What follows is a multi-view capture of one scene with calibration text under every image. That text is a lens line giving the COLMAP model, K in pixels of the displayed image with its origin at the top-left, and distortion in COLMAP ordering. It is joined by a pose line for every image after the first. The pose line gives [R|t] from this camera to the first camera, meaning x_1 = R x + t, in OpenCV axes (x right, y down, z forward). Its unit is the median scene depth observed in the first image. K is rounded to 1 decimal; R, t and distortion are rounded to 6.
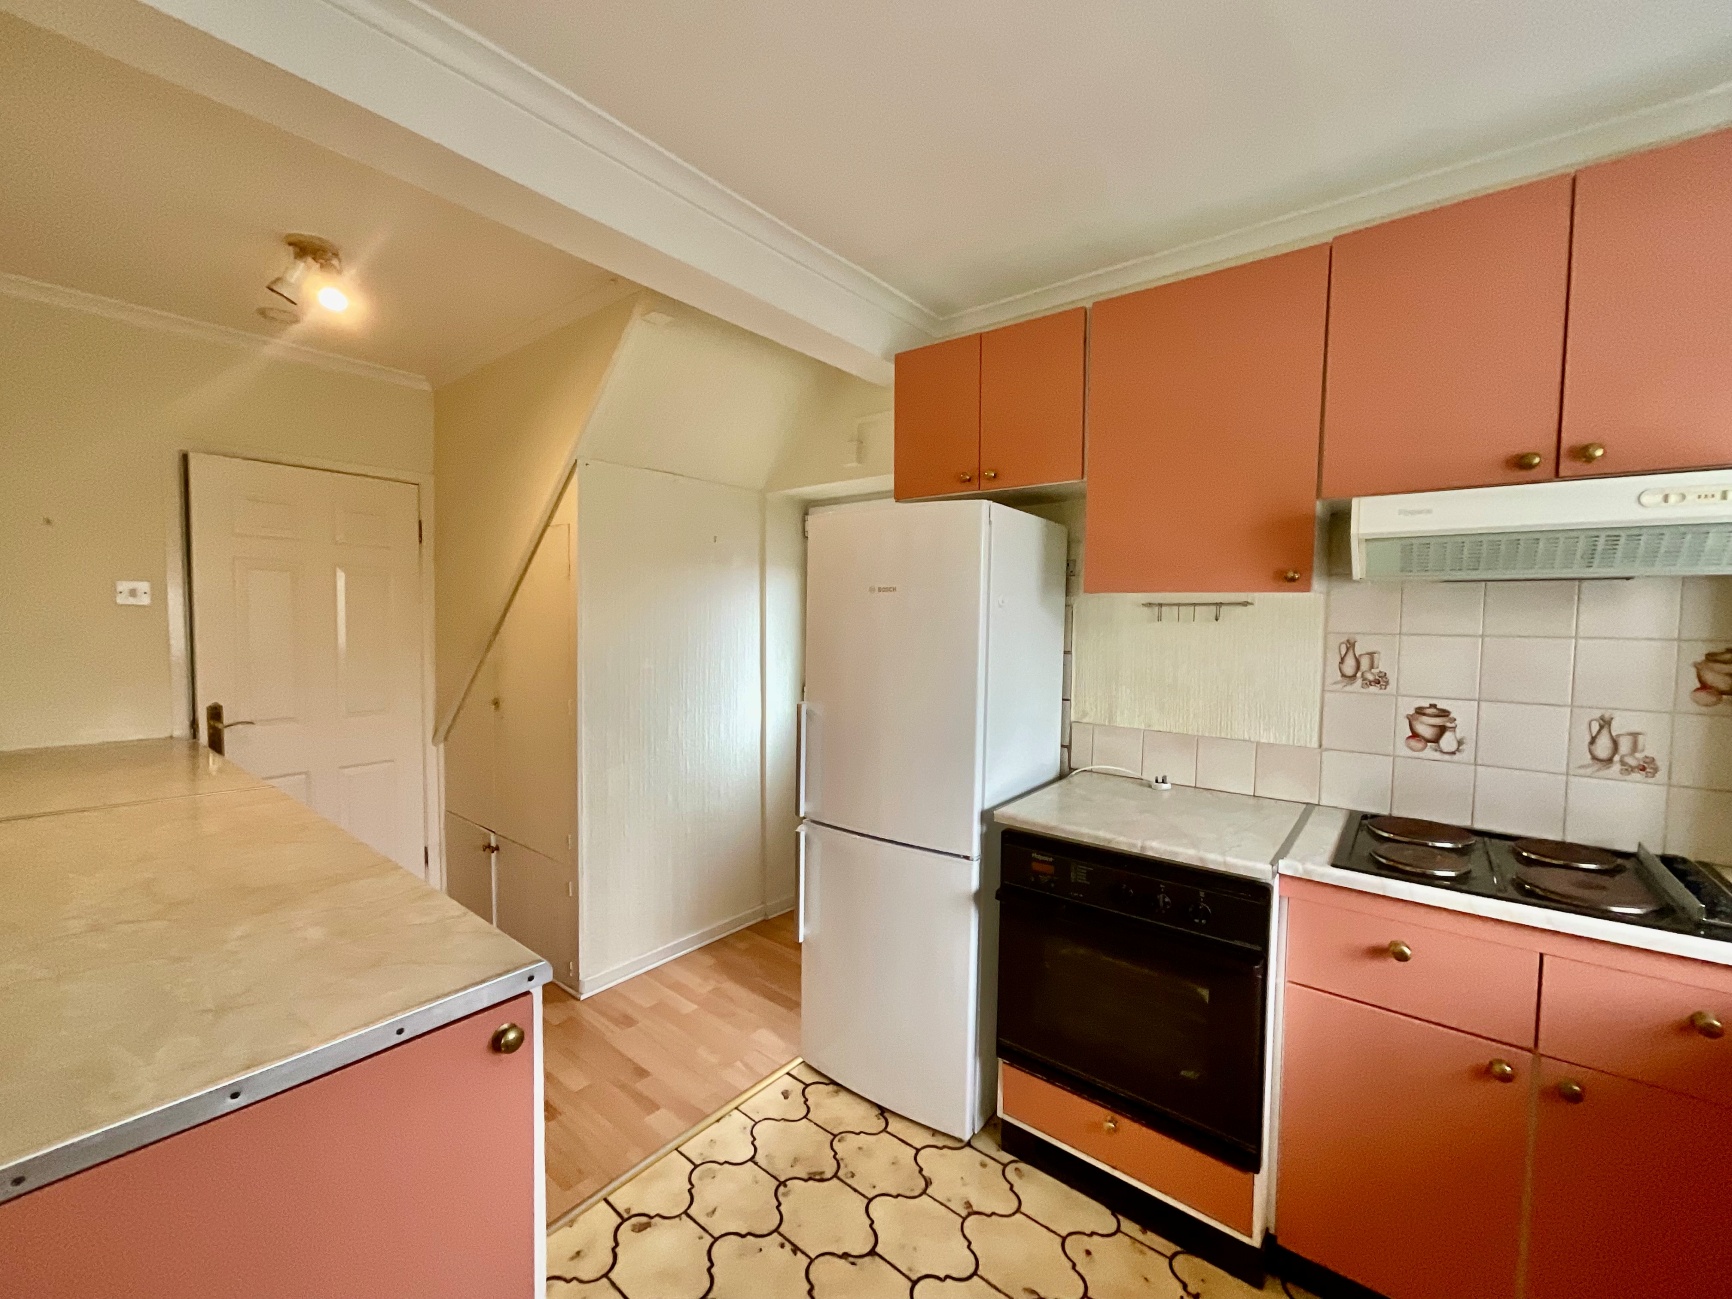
lens RADIAL K [[697.3, 0, 863.3], [0, 697.3, 648.2], [0, 0, 1]] dist [-0.002327, -0.000053]
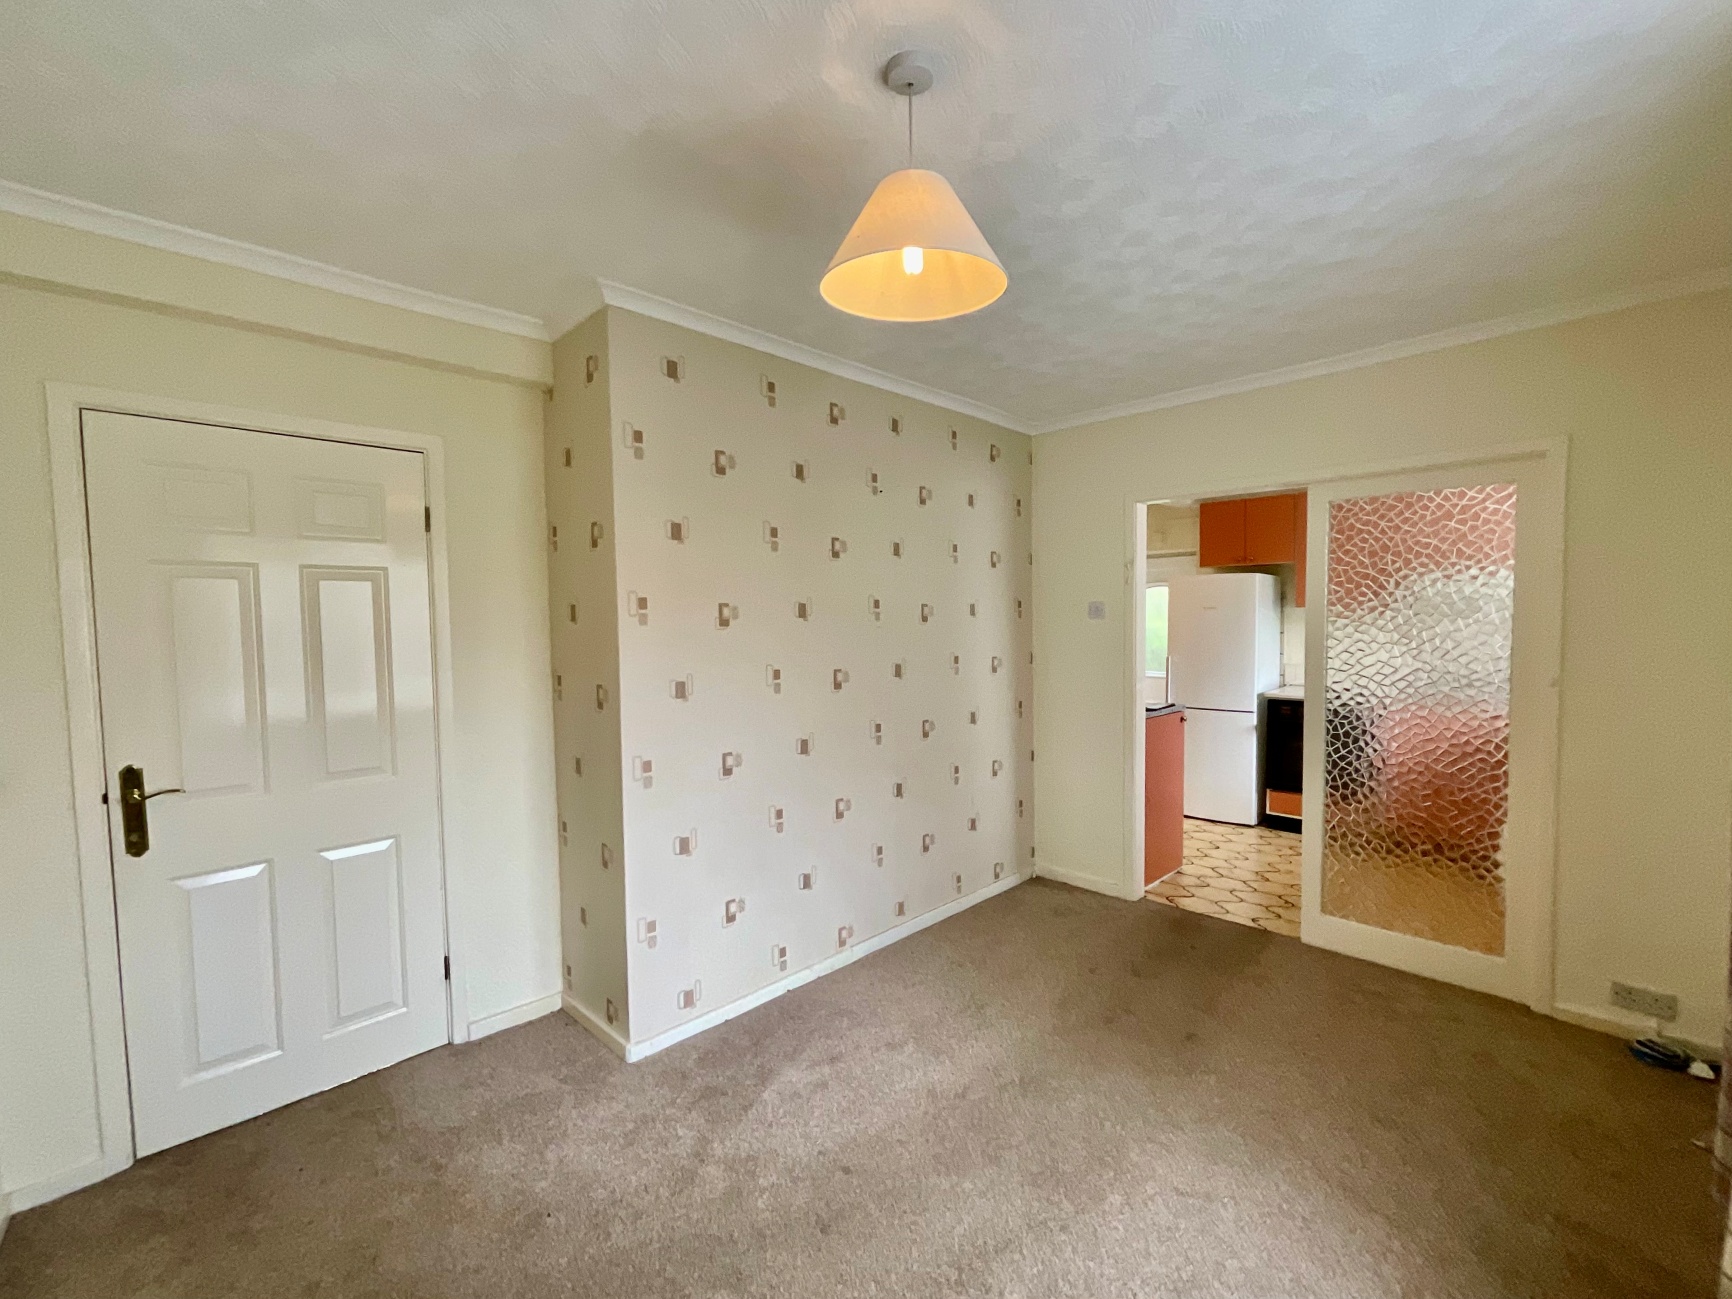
lens RADIAL K [[738.7, 0, 866.0], [0, 738.7, 649.5], [0, 0, 1]] dist [-0.029116, -0.000086]
pose [[0.994363, -0.012592, -0.105282, -1.045976], [0.012508, 0.999921, -0.001455, 0.064205], [0.105292, 0.000130, 0.994441, -1.951123]]
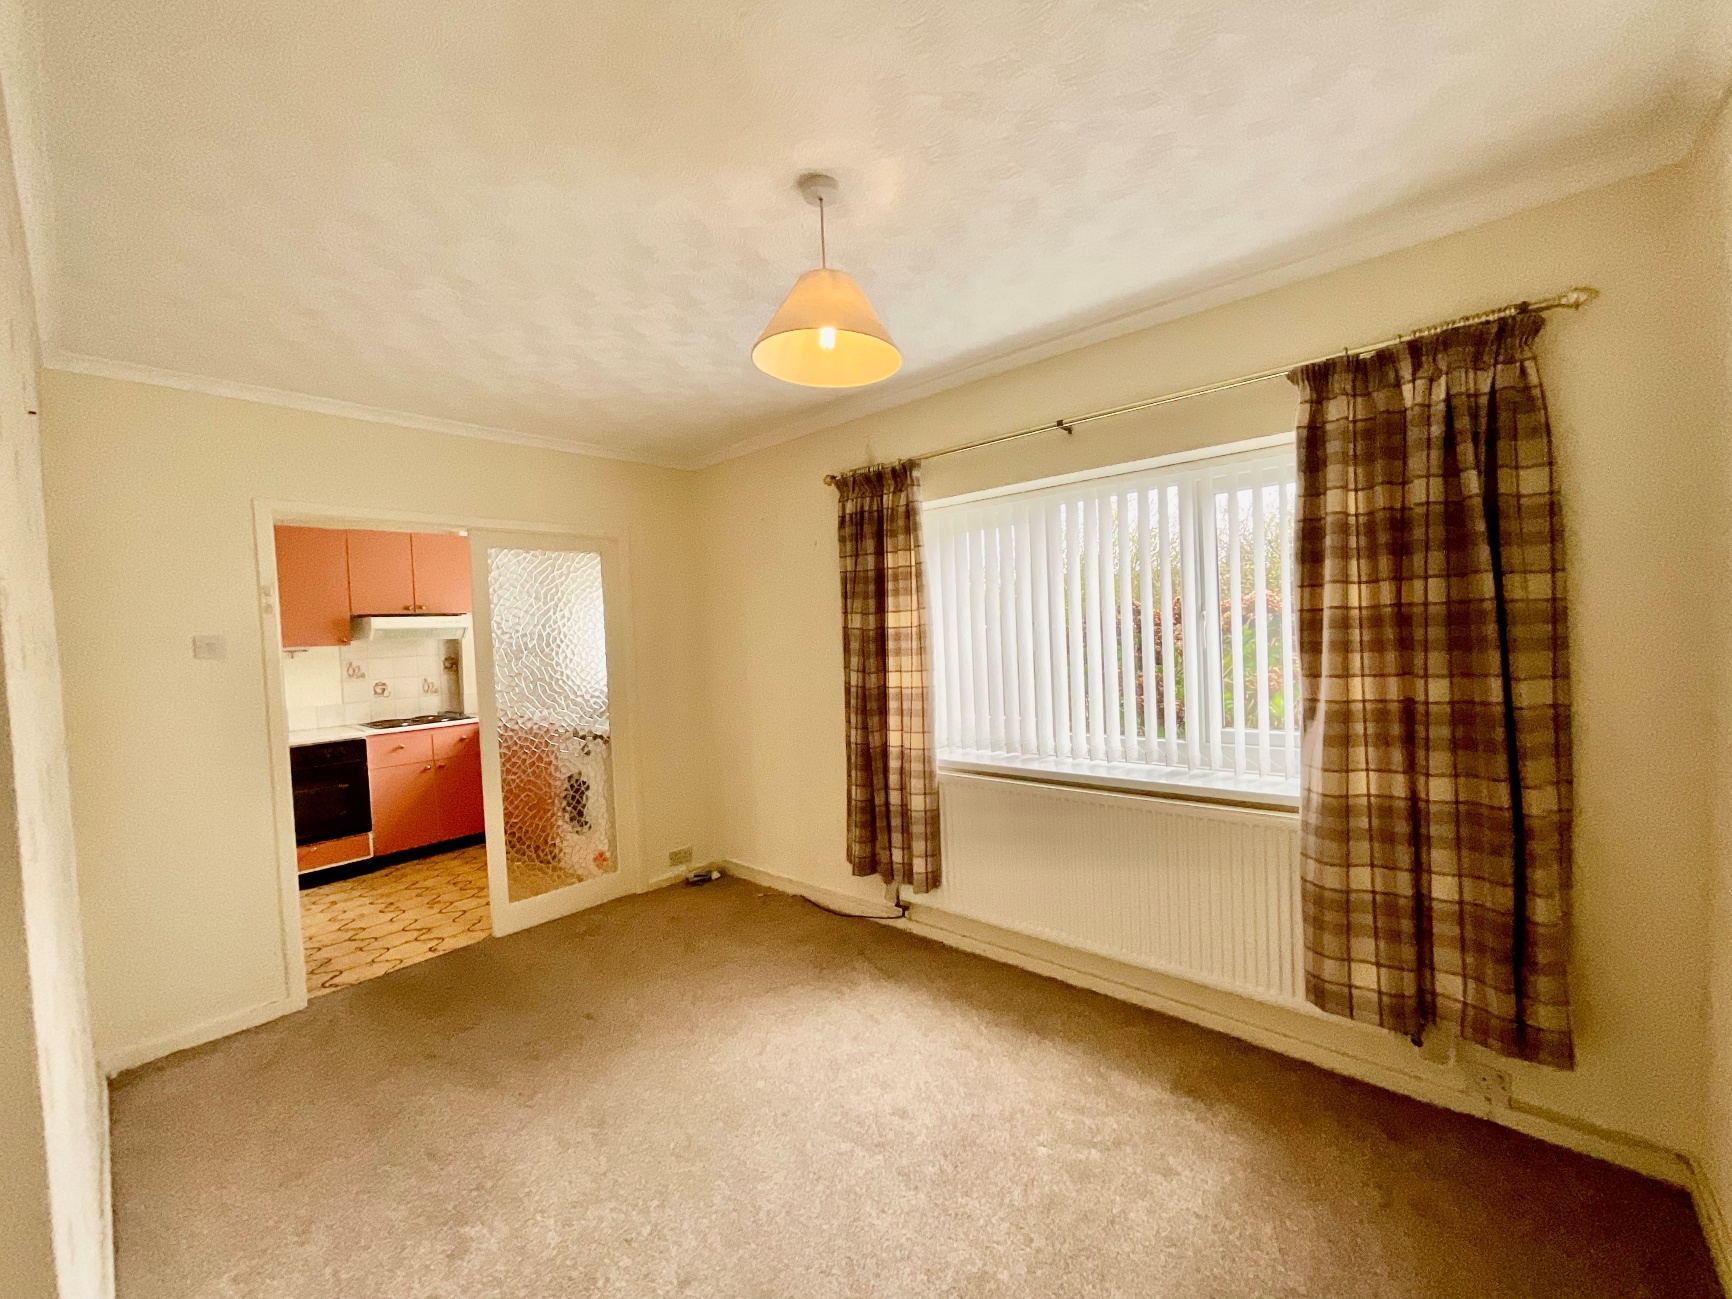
lens RADIAL K [[697.3, 0, 863.3], [0, 697.3, 648.2], [0, 0, 1]] dist [-0.002327, -0.000053]
pose [[0.045860, -0.043025, 0.998021, -2.052254], [0.093877, 0.994836, 0.038574, 0.017590], [-0.994527, 0.091922, 0.049662, -1.213717]]
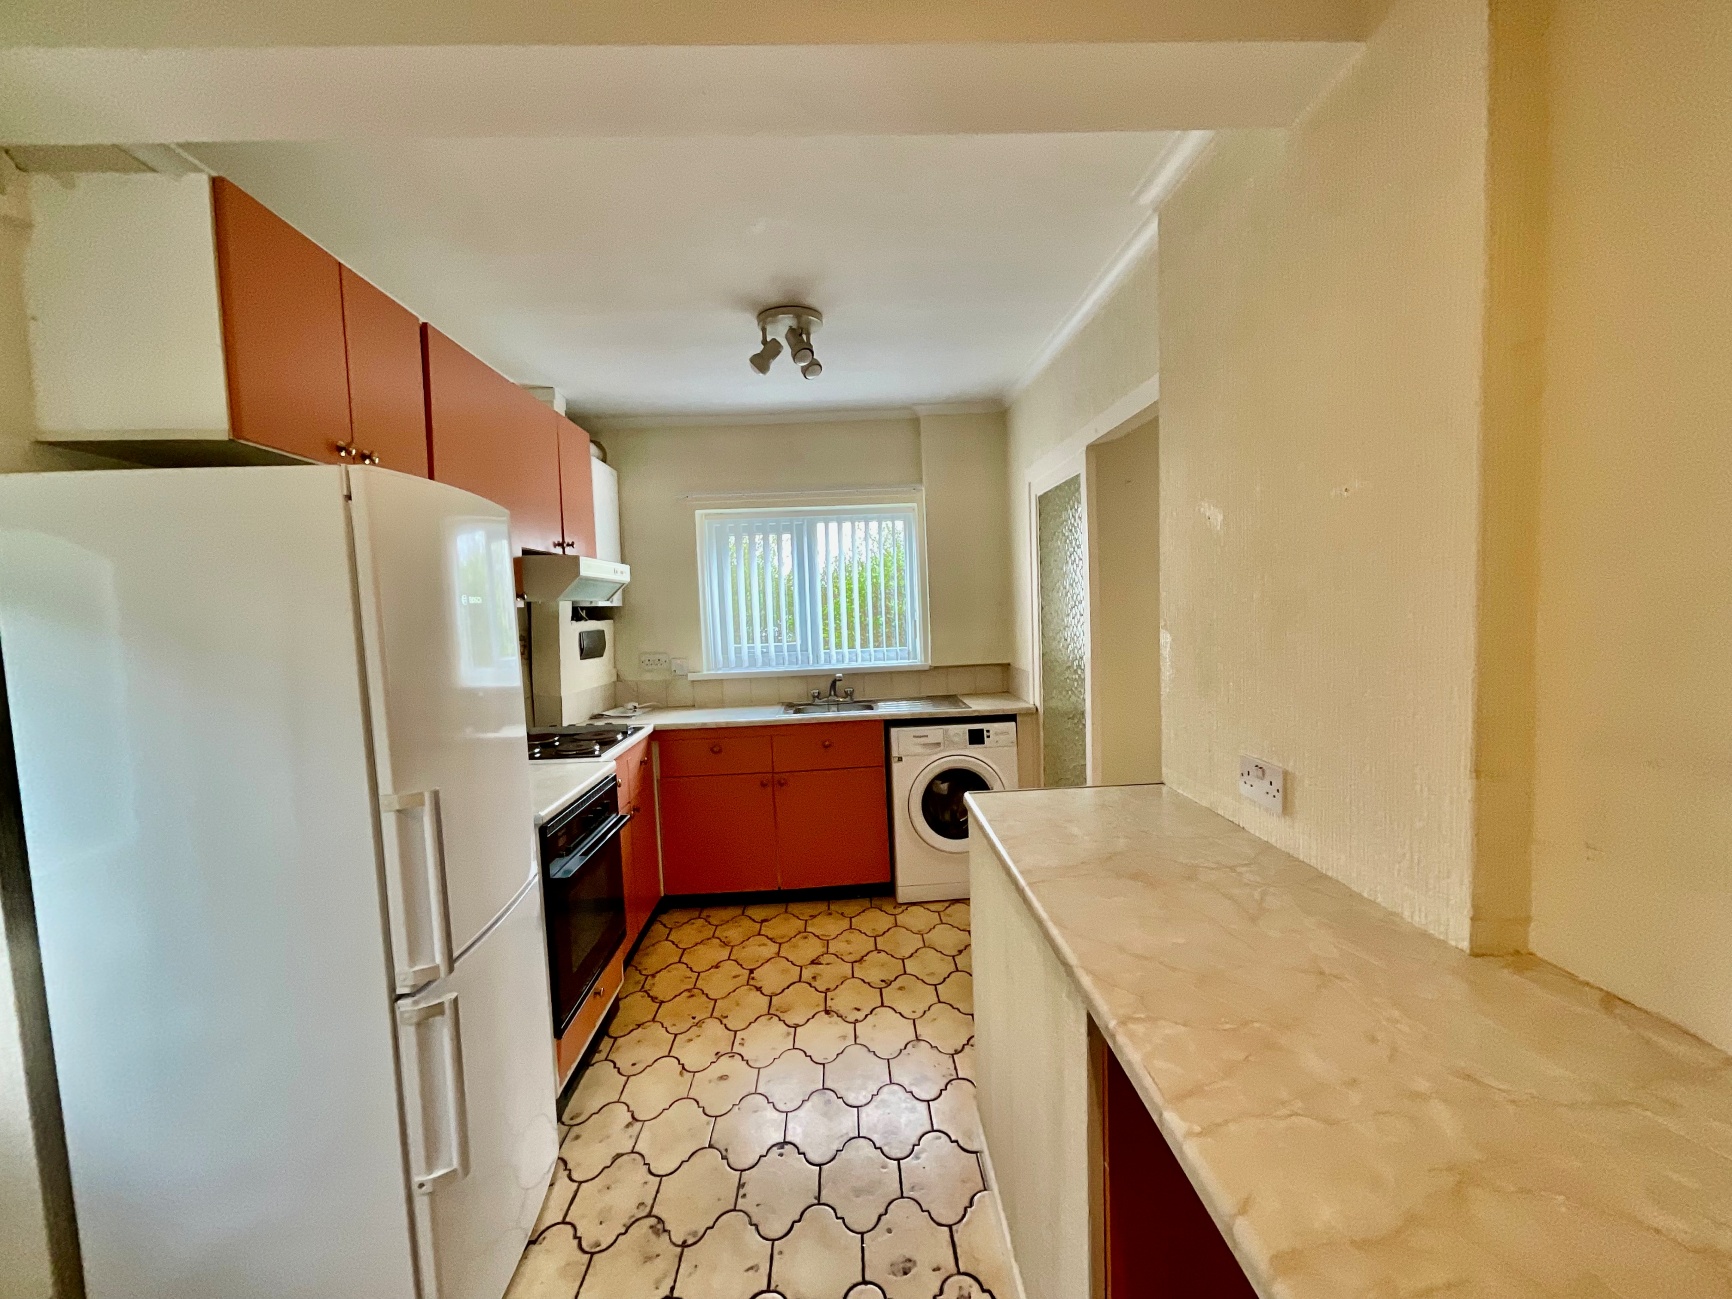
lens RADIAL K [[706.6, 0, 870.9], [0, 706.6, 658.5], [0, 0, 1]] dist [-0.000372, 0.000013]
pose [[-0.666331, -0.044314, 0.744338, -0.970426], [0.067712, 0.990512, 0.119585, -0.097444], [-0.742575, 0.130084, -0.657009, 1.369523]]
